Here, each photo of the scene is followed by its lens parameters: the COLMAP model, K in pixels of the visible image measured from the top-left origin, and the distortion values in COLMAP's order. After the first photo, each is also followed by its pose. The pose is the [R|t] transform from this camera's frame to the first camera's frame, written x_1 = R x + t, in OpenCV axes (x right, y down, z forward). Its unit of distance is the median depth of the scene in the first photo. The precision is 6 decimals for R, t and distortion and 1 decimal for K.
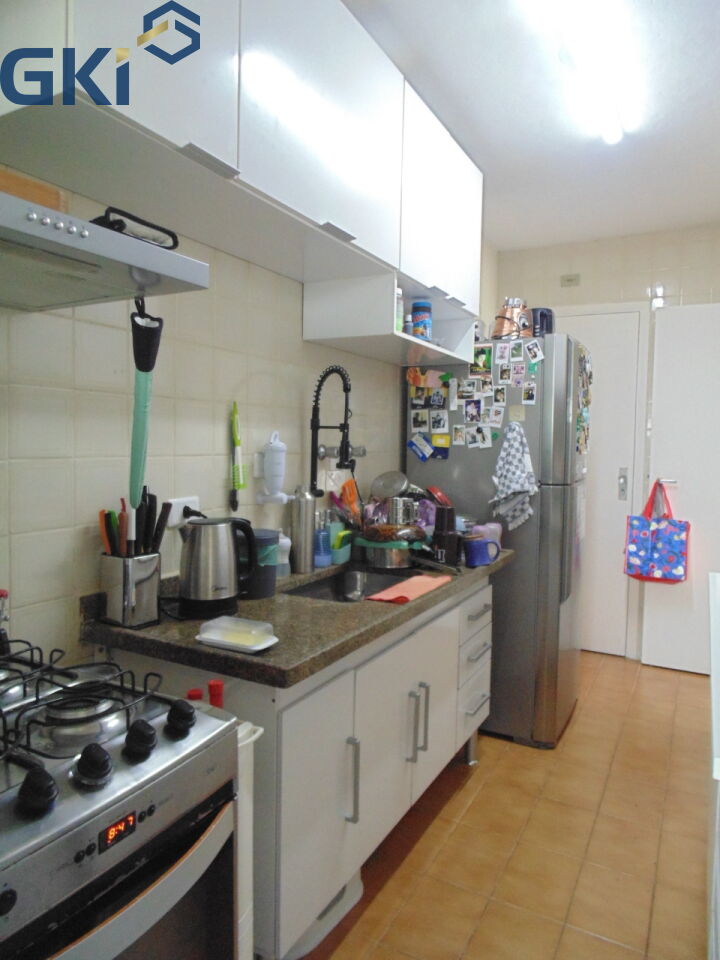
lens RADIAL K [[635.8, 0, 360.0], [0, 635.8, 480.0], [0, 0, 1]] dist [-0.043383, -0.001134]
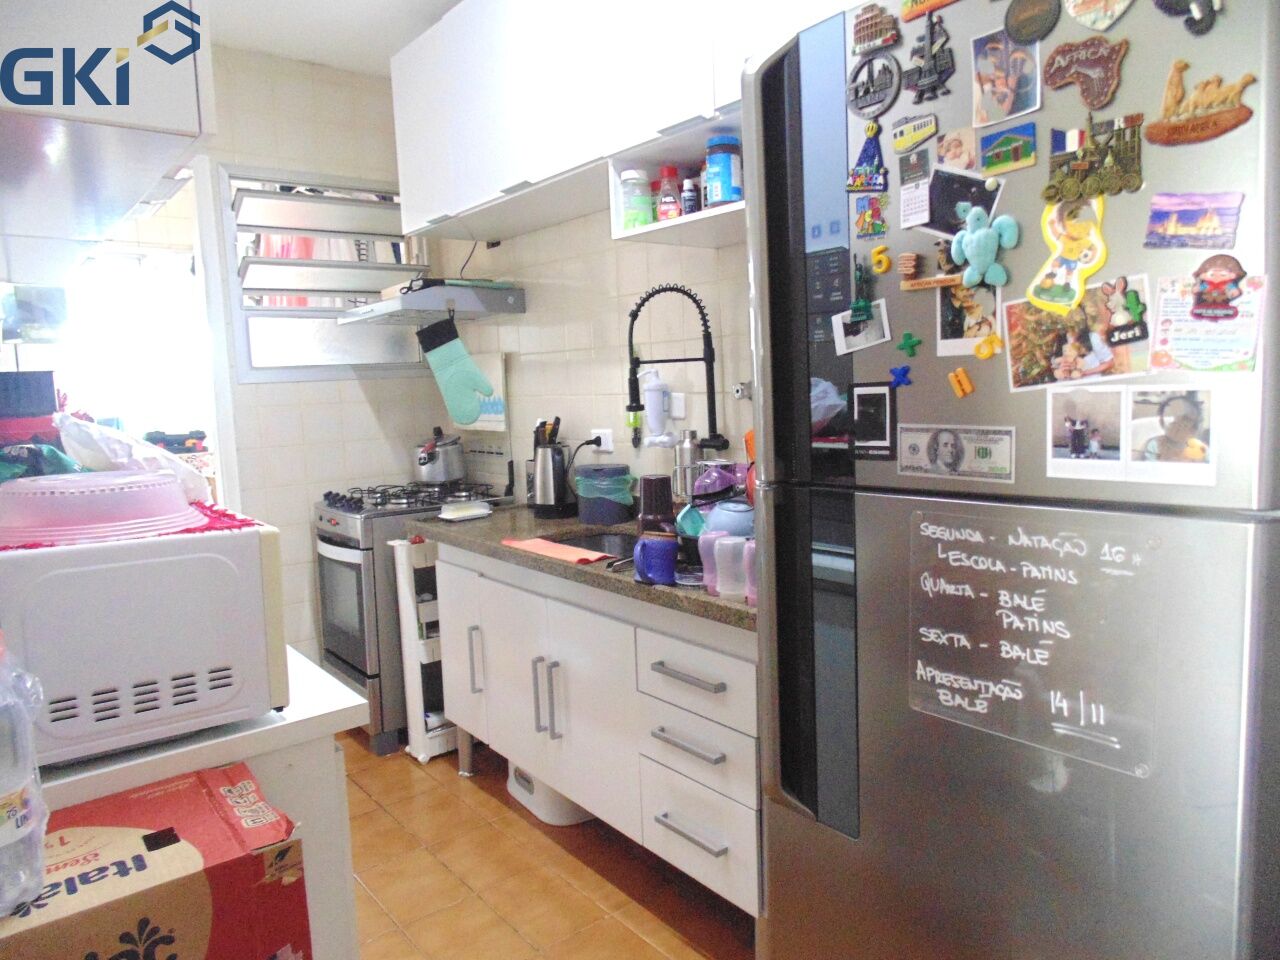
lens RADIAL K [[862.3, 0, 640.0], [0, 862.3, 480.0], [0, 0, 1]] dist [-0.001106, -0.002366]
pose [[-0.390069, 0.098804, -0.915469, 0.906497], [-0.025007, 0.992723, 0.117797, -0.053033], [0.920446, 0.068842, -0.384759, 1.255118]]
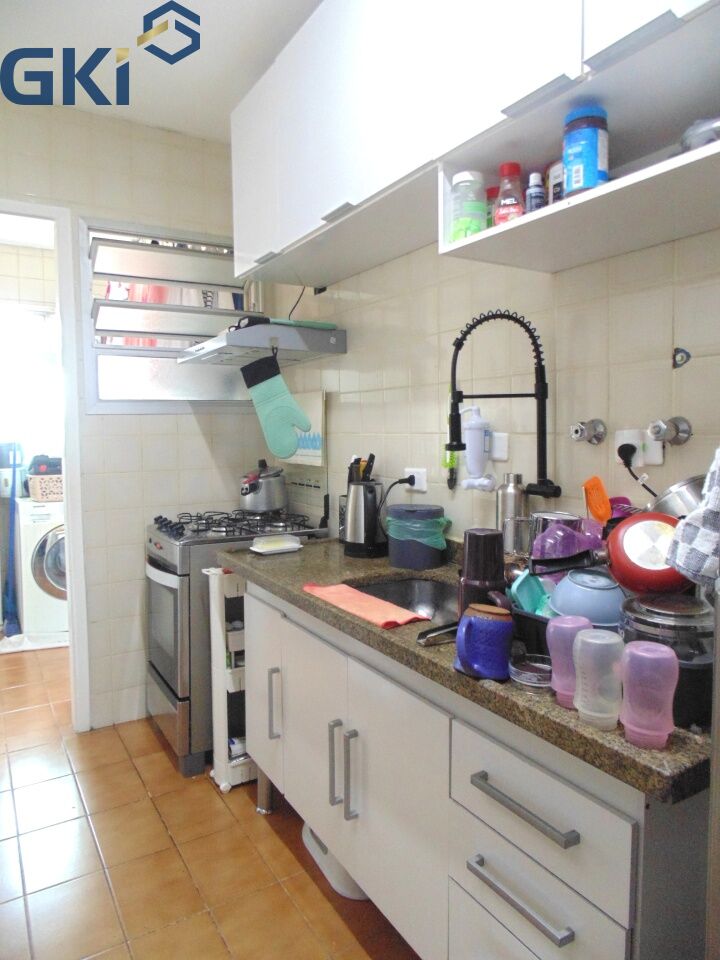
lens RADIAL K [[638.7, 0, 360.0], [0, 638.7, 480.0], [0, 0, 1]] dist [-0.017629, -0.000413]
pose [[-0.502629, 0.049113, -0.863106, 0.600700], [-0.054311, 0.994619, 0.088225, -0.036607], [0.862795, 0.091221, -0.497257, 1.102452]]
